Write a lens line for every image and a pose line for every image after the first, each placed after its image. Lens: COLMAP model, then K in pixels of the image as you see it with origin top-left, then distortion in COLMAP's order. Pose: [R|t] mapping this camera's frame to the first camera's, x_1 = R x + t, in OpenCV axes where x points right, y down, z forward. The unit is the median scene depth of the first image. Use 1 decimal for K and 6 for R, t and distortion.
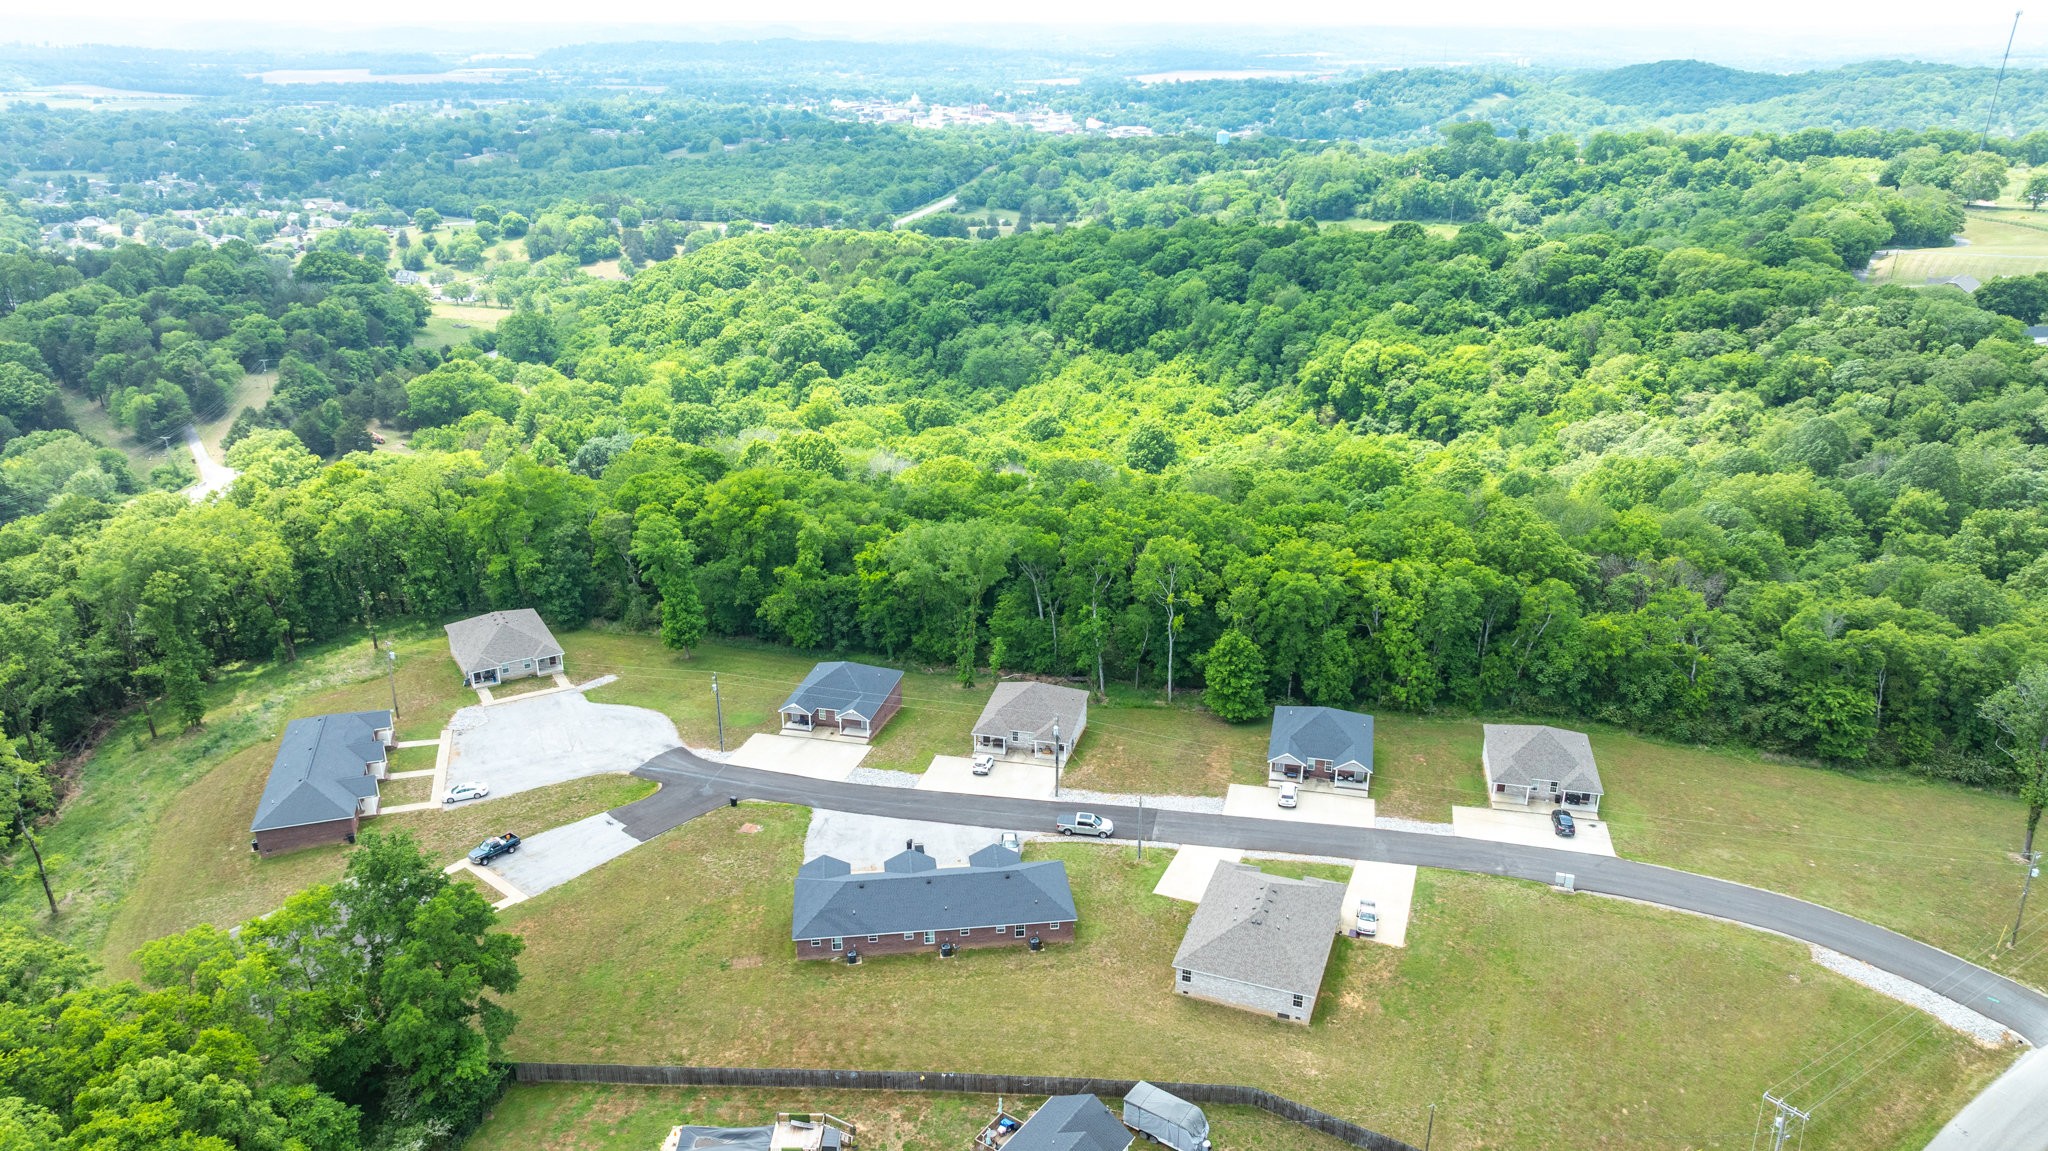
lens RADIAL K [[1450.6, 0, 1024.0], [0, 1450.6, 575.5], [0, 0, 1]] dist [-0.032810, 0.053321]
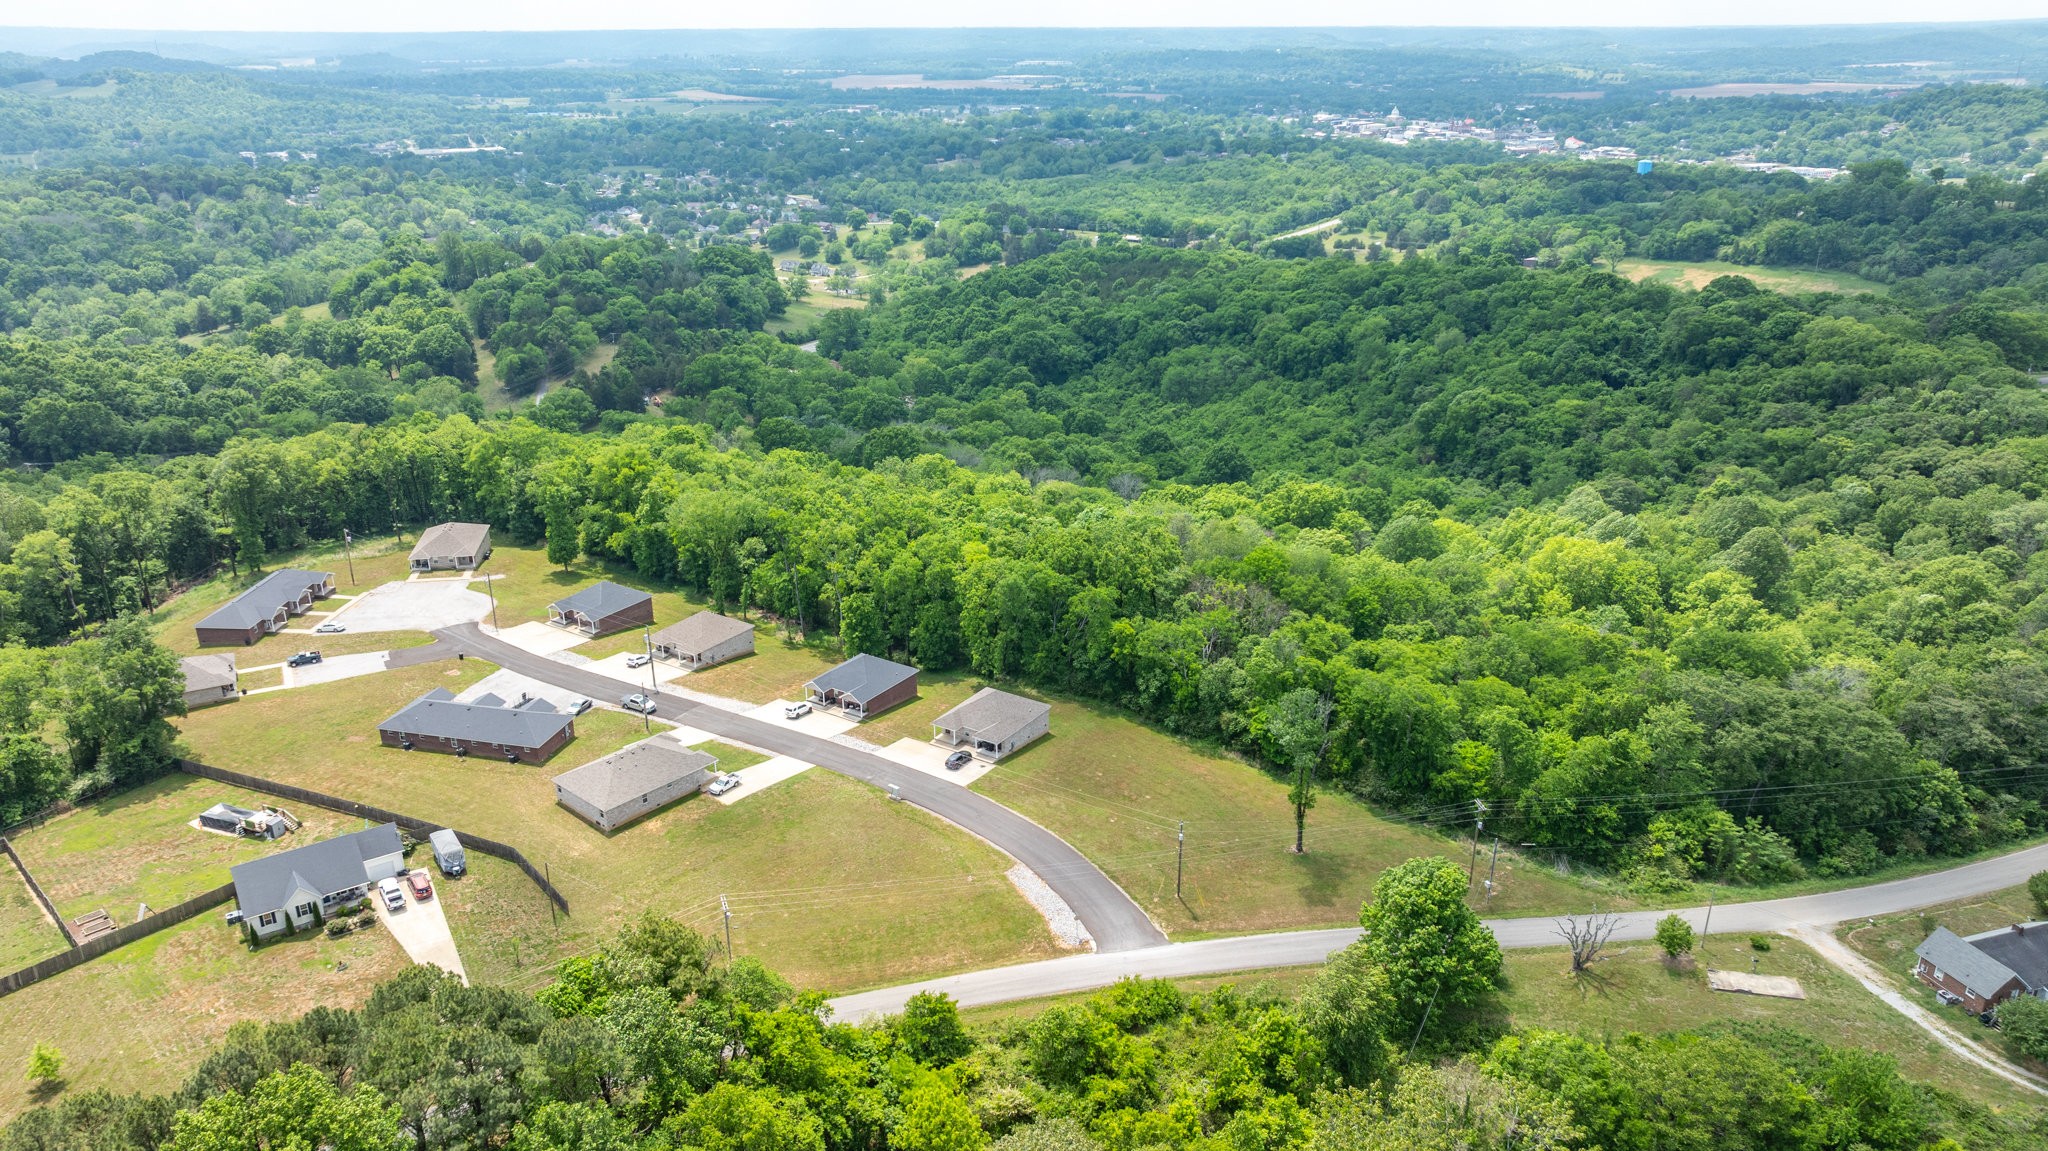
lens RADIAL K [[1450.6, 0, 1024.0], [0, 1450.6, 575.5], [0, 0, 1]] dist [-0.032810, 0.053321]
pose [[0.934807, 0.121952, -0.333562, 0.226858], [-0.122692, 0.992264, 0.018931, -0.006965], [0.333290, 0.023228, 0.942538, -0.057844]]
